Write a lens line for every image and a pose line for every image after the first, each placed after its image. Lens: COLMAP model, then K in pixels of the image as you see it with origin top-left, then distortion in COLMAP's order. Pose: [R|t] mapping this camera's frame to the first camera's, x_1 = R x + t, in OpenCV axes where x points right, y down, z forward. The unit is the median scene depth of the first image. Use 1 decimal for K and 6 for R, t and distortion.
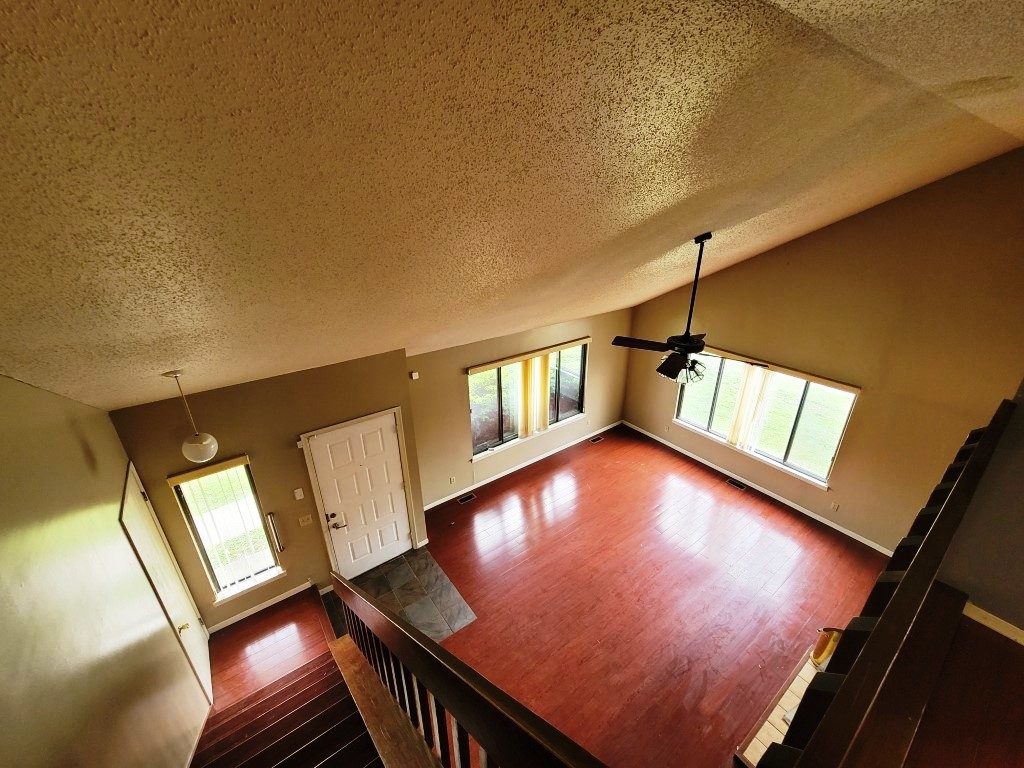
lens RADIAL K [[420.3, 0, 513.1], [0, 420.3, 382.0], [0, 0, 1]] dist [-0.007715, 0.000768]
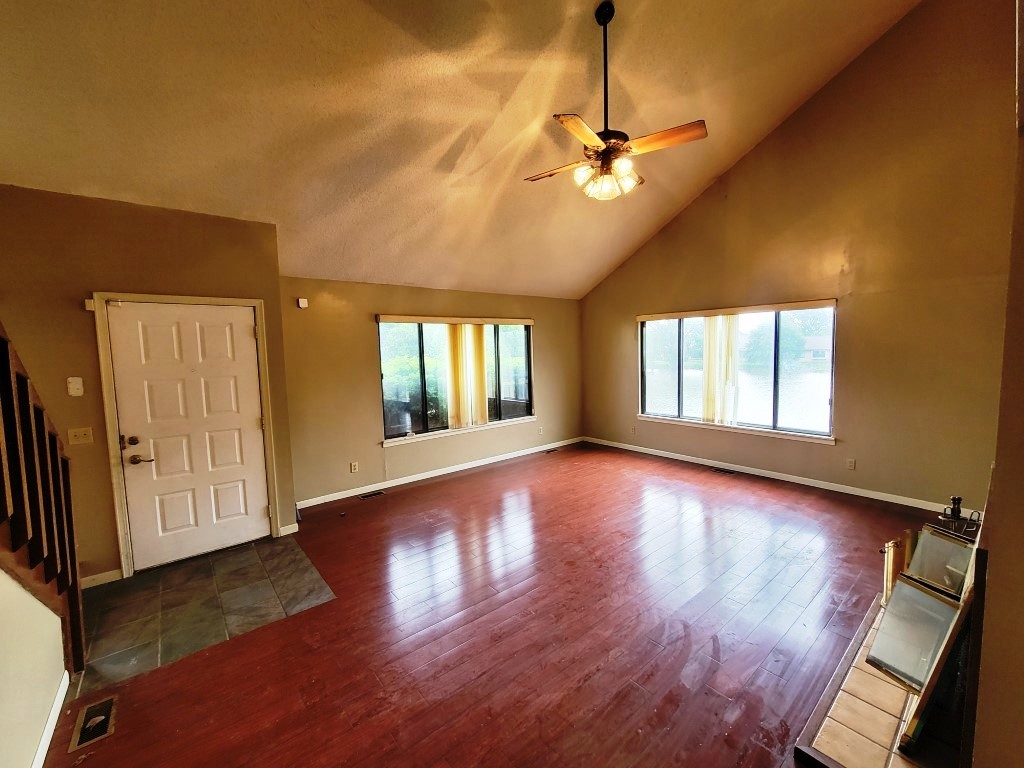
lens RADIAL K [[420.3, 0, 513.8], [0, 420.3, 384.3], [0, 0, 1]] dist [-0.007715, 0.000768]
pose [[0.998315, -0.017972, 0.055172, 0.118852], [0.034705, 0.946943, -0.319522, 0.396874], [-0.046502, 0.320898, 0.945971, 0.267510]]
